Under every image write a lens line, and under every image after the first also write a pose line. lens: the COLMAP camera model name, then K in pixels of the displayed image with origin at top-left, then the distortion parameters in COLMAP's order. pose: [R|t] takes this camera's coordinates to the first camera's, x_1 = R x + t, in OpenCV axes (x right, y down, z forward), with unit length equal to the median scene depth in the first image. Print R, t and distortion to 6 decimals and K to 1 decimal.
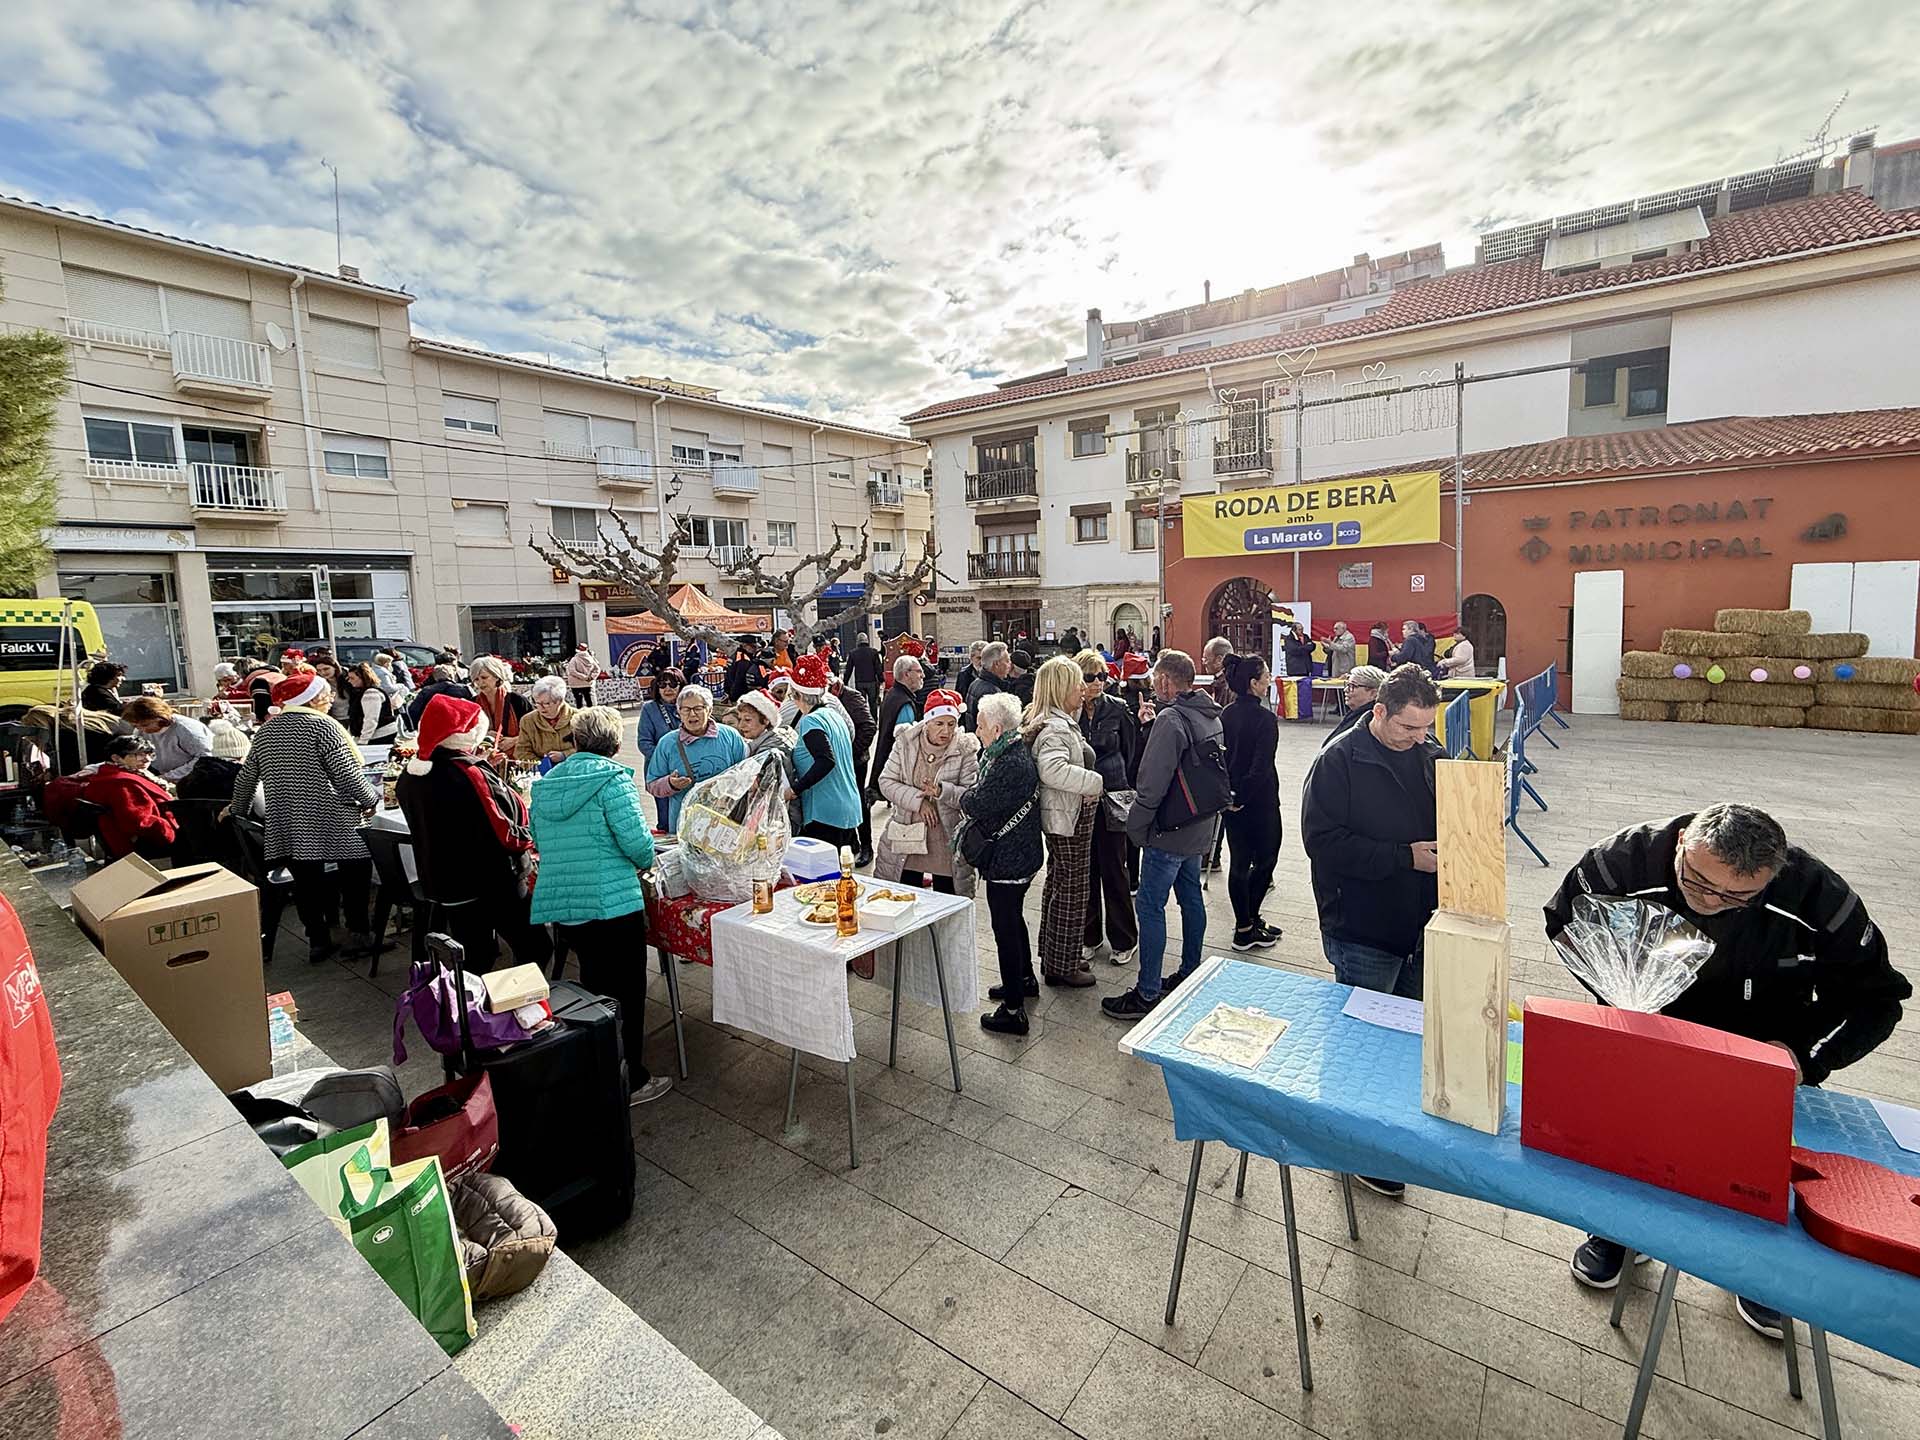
lens RADIAL K [[968.9, 0, 964.7], [0, 968.9, 654.5], [0, 0, 1]] dist [0.000430, -0.000164]
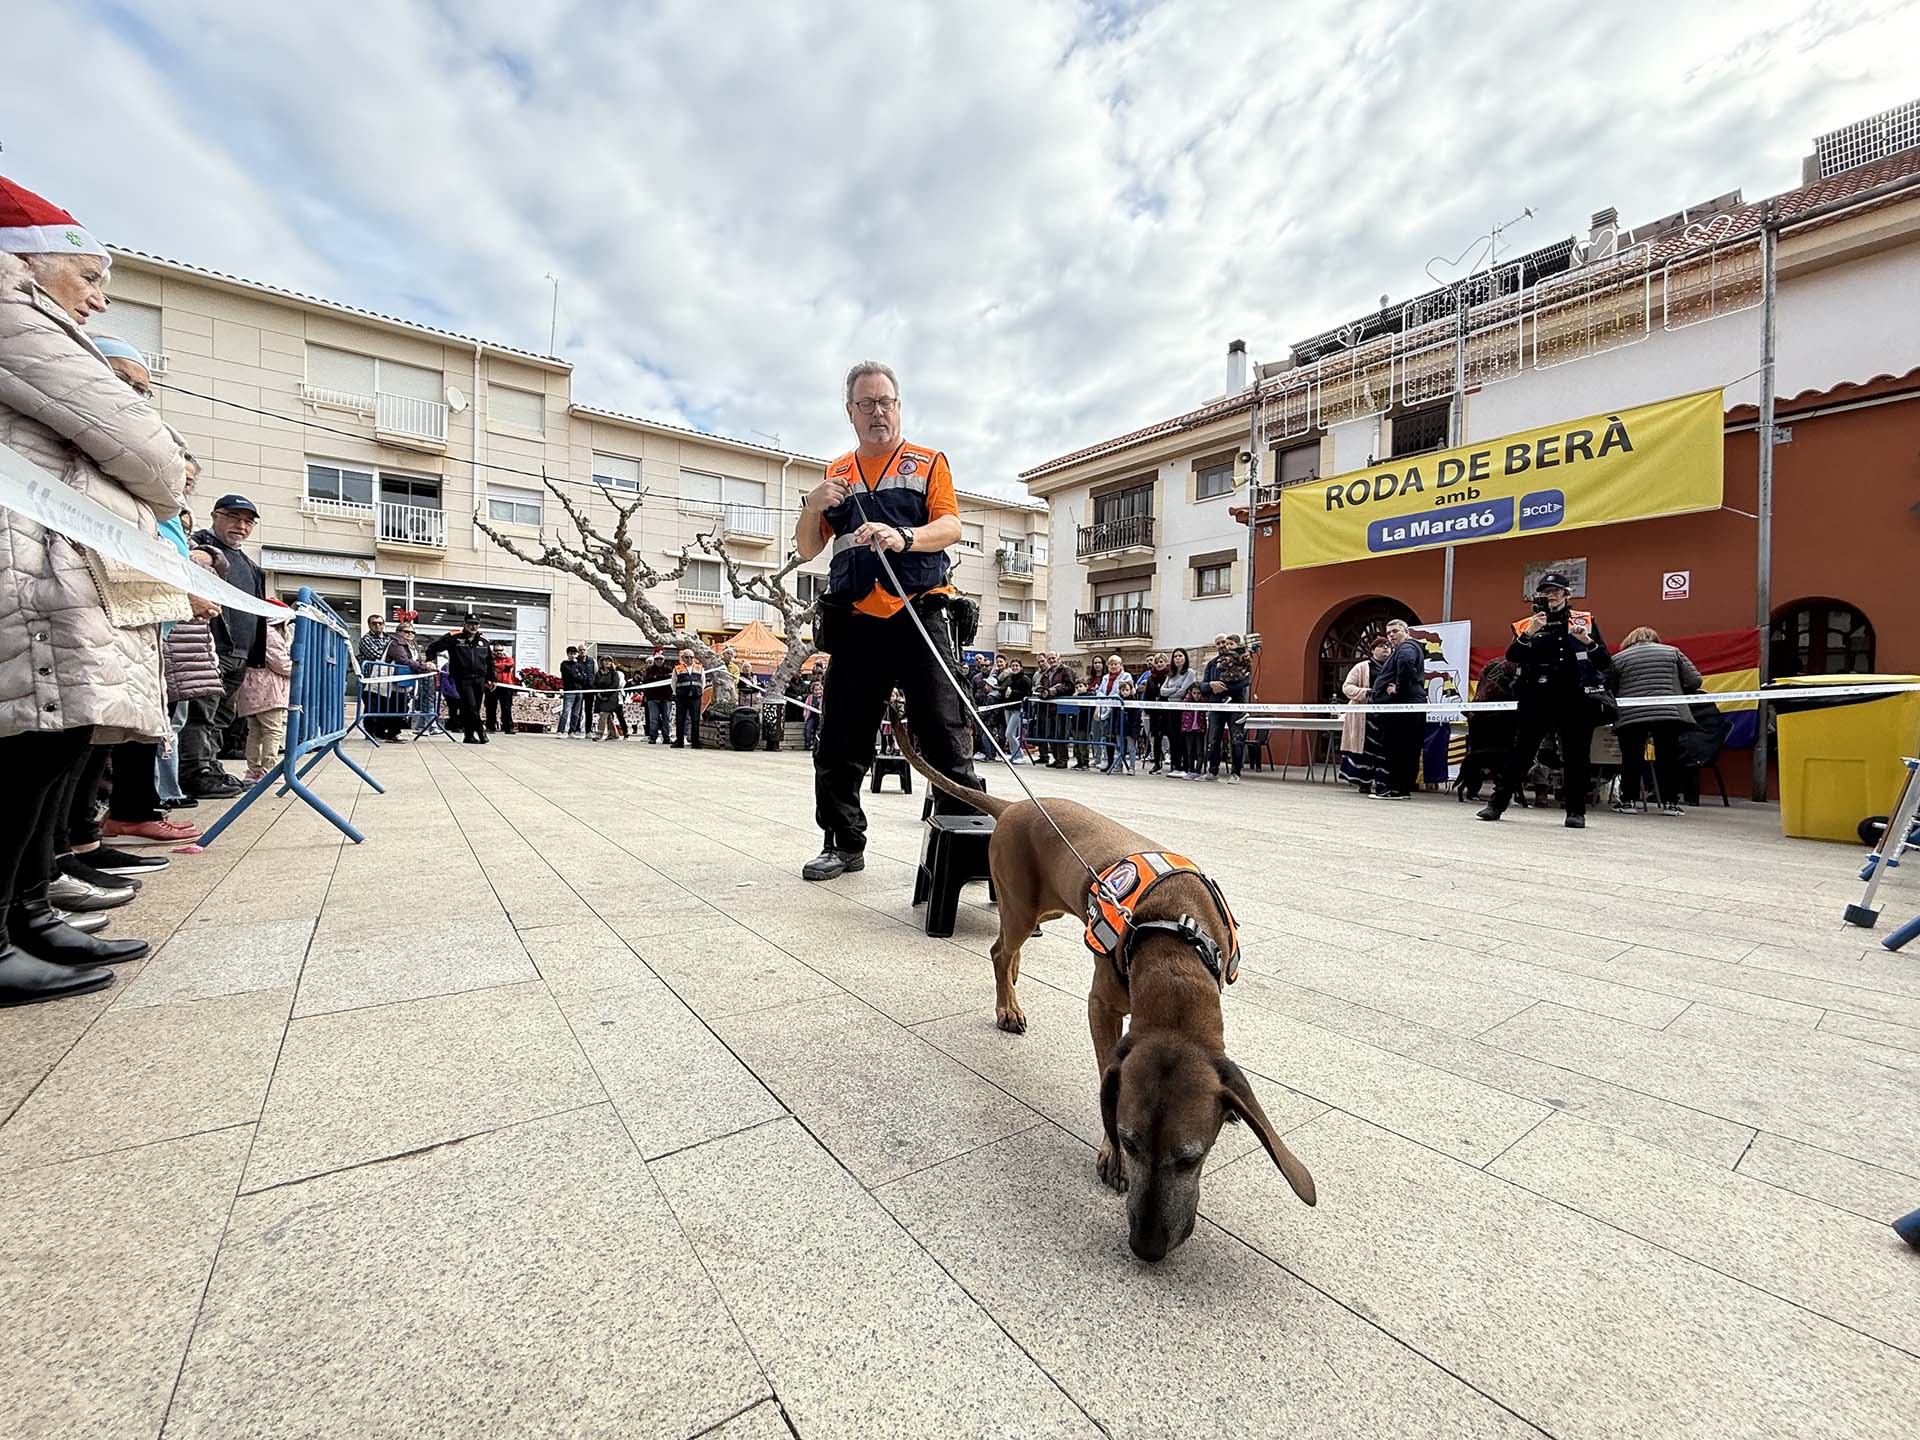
lens RADIAL K [[770.4, 0, 960.0], [0, 770.4, 720.0], [0, 0, 1]] dist [0.000755, 0.000071]
pose [[0.941492, 0.055005, -0.332516, 0.178158], [-0.080559, 0.994722, -0.063550, 0.061907], [0.327265, 0.086619, 0.940954, 0.344718]]
